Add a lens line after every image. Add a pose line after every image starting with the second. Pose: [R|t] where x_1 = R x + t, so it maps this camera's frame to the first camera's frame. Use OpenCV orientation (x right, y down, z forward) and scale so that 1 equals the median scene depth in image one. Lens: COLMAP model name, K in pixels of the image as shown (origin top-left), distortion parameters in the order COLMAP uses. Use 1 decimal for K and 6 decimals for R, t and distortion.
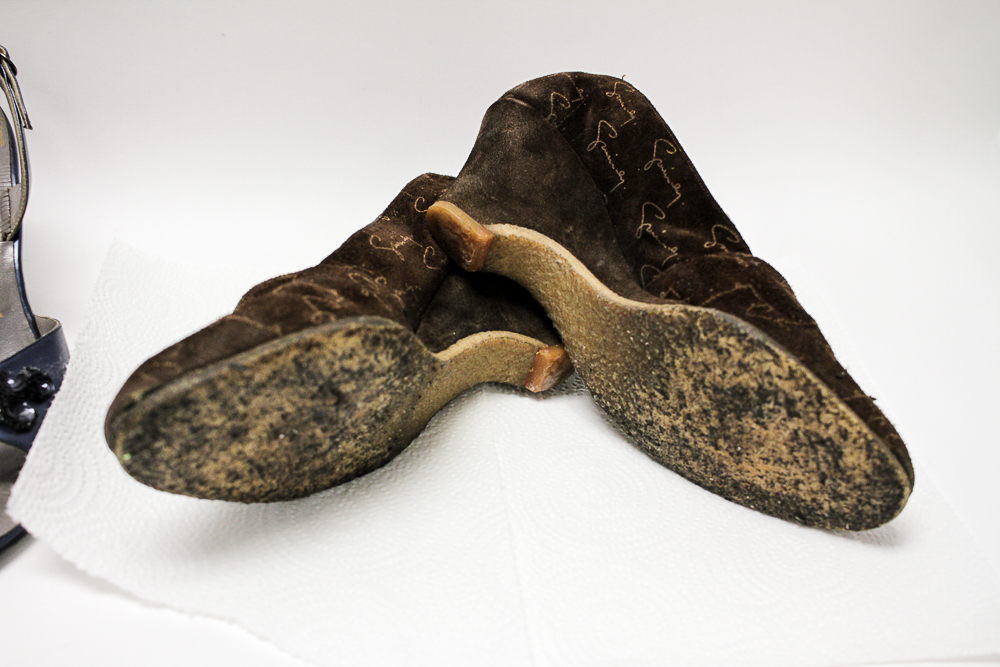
lens RADIAL K [[1139.0, 0, 500.0], [0, 1139.0, 333.5], [0, 0, 1]] dist [-0.122685, 0.058155]
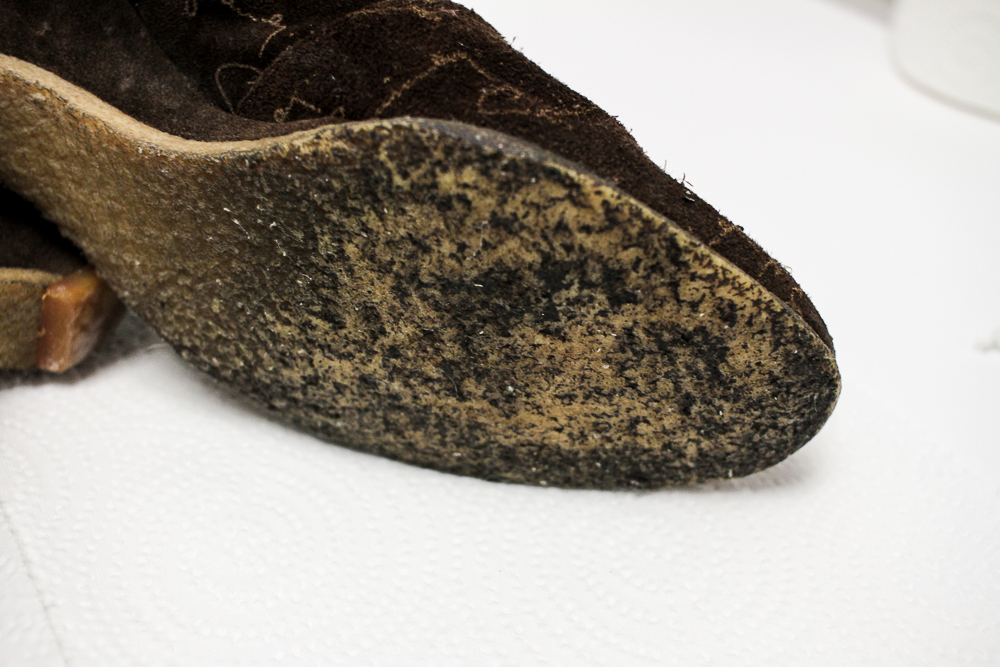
lens RADIAL K [[1139.0, 0, 500.0], [0, 1139.0, 333.5], [0, 0, 1]] dist [-0.122685, 0.058155]
pose [[0.892217, -0.262815, 0.367256, 0.031113], [0.216139, 0.962539, 0.163718, -0.004200], [-0.396526, -0.066693, 0.915598, 0.551377]]
